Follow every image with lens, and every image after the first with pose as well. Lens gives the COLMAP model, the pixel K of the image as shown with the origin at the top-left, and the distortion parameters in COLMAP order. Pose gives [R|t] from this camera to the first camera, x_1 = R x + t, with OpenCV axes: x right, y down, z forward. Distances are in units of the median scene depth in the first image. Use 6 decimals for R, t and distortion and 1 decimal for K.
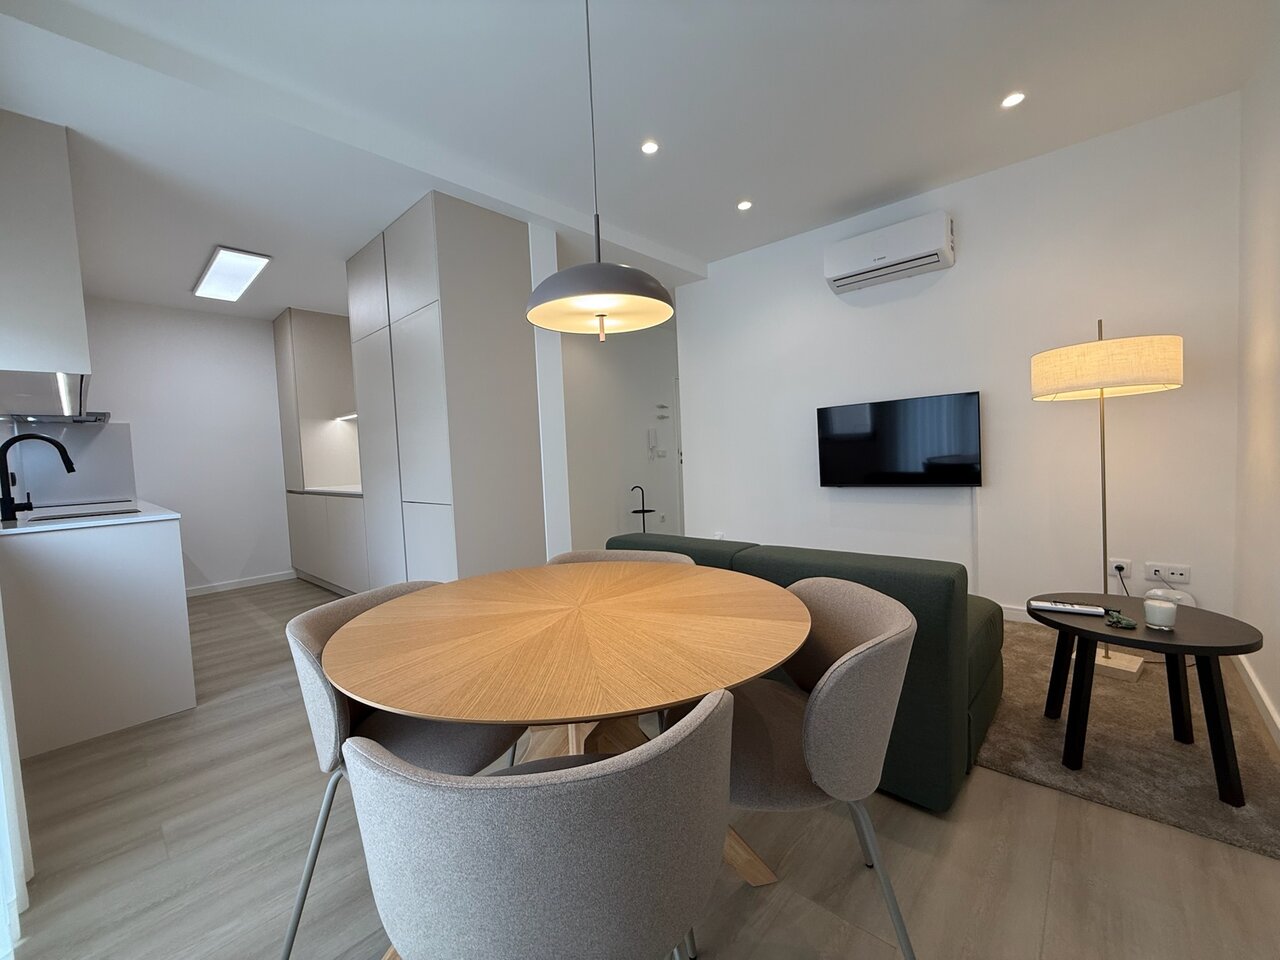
lens RADIAL K [[513.4, 0, 656.9], [0, 513.4, 483.7], [0, 0, 1]] dist [-0.010310, 0.000029]
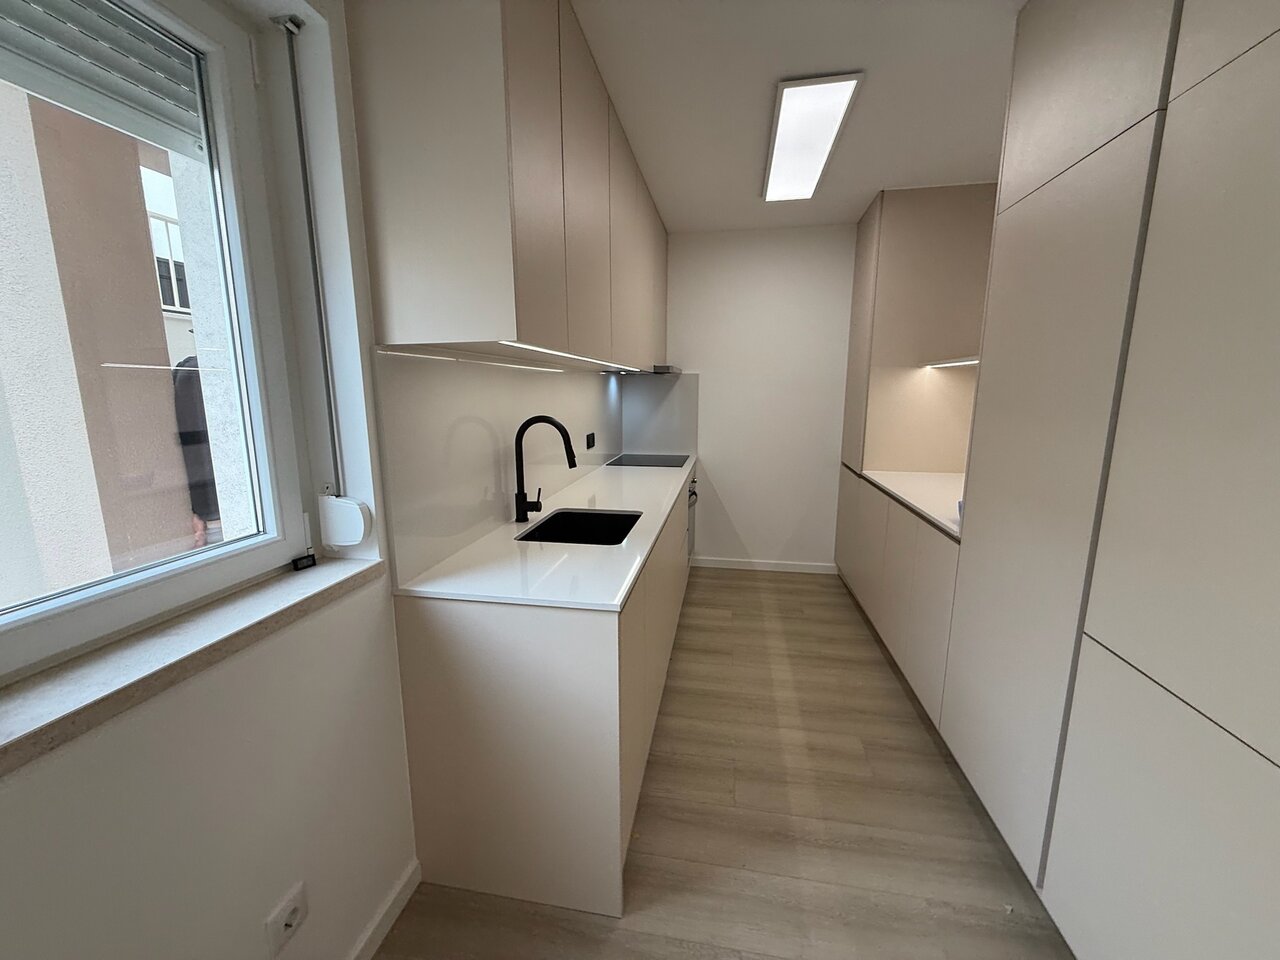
lens RADIAL K [[516.2, 0, 640.0], [0, 516.2, 480.0], [0, 0, 1]] dist [0.001471, -0.000130]
pose [[0.518119, 0.188509, -0.834277, -0.287571], [-0.071240, 0.981532, 0.177539, -0.087861], [0.852337, -0.032552, 0.521979, 0.417189]]
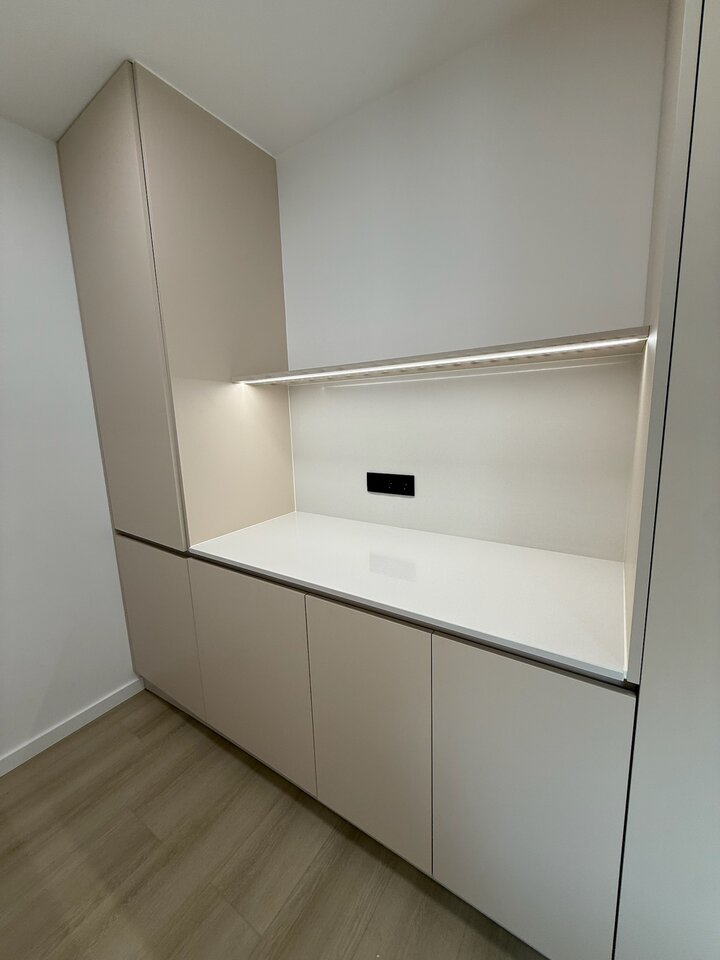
lens RADIAL K [[387.1, 0, 360.0], [0, 387.1, 480.0], [0, 0, 1]] dist [0.001471, -0.000130]
pose [[0.992758, -0.011259, 0.119605, -0.643209], [-0.001583, 0.994287, 0.106729, -0.087374], [-0.120123, -0.106146, 0.987068, 0.732942]]
